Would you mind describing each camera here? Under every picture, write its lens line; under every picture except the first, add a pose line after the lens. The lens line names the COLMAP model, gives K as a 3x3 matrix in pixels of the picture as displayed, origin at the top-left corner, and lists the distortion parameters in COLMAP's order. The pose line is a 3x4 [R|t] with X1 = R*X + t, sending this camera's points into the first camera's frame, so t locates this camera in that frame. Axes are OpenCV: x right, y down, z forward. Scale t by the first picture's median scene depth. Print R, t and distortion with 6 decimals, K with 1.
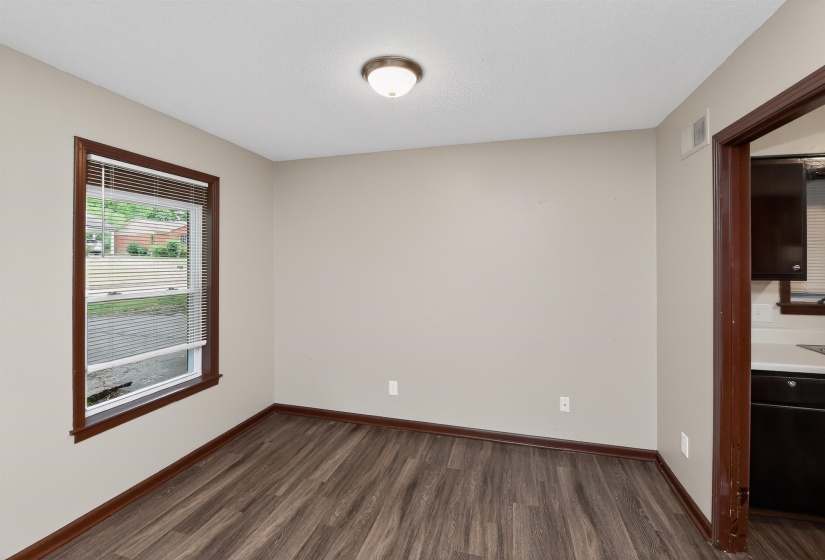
lens RADIAL K [[363.1, 0, 412.7], [0, 363.1, 260.3], [0, 0, 1]] dist [-0.000193, -0.011138]
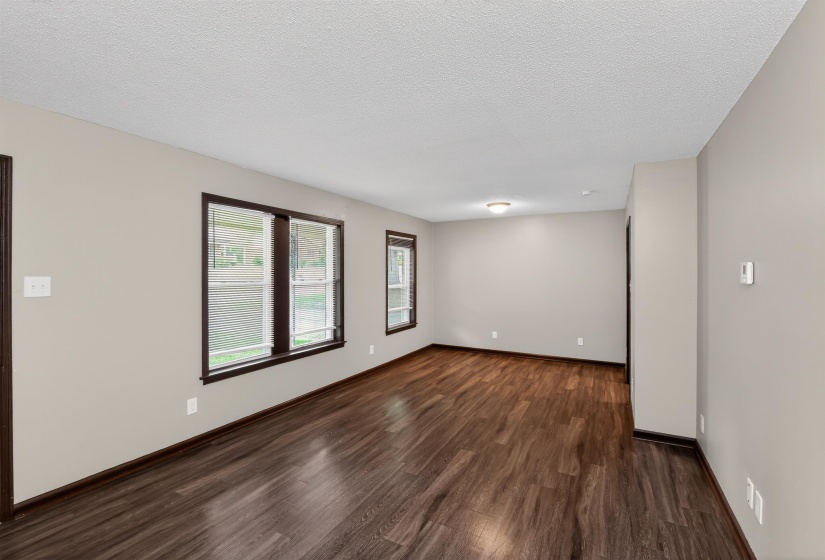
lens RADIAL K [[371.5, 0, 414.7], [0, 371.5, 275.8], [0, 0, 1]] dist [0.000426, 0.000005]
pose [[0.977376, 0.000643, -0.211507, -0.069205], [0.002470, 0.999893, 0.014451, -0.012323], [0.211494, -0.014647, 0.977270, -1.556595]]
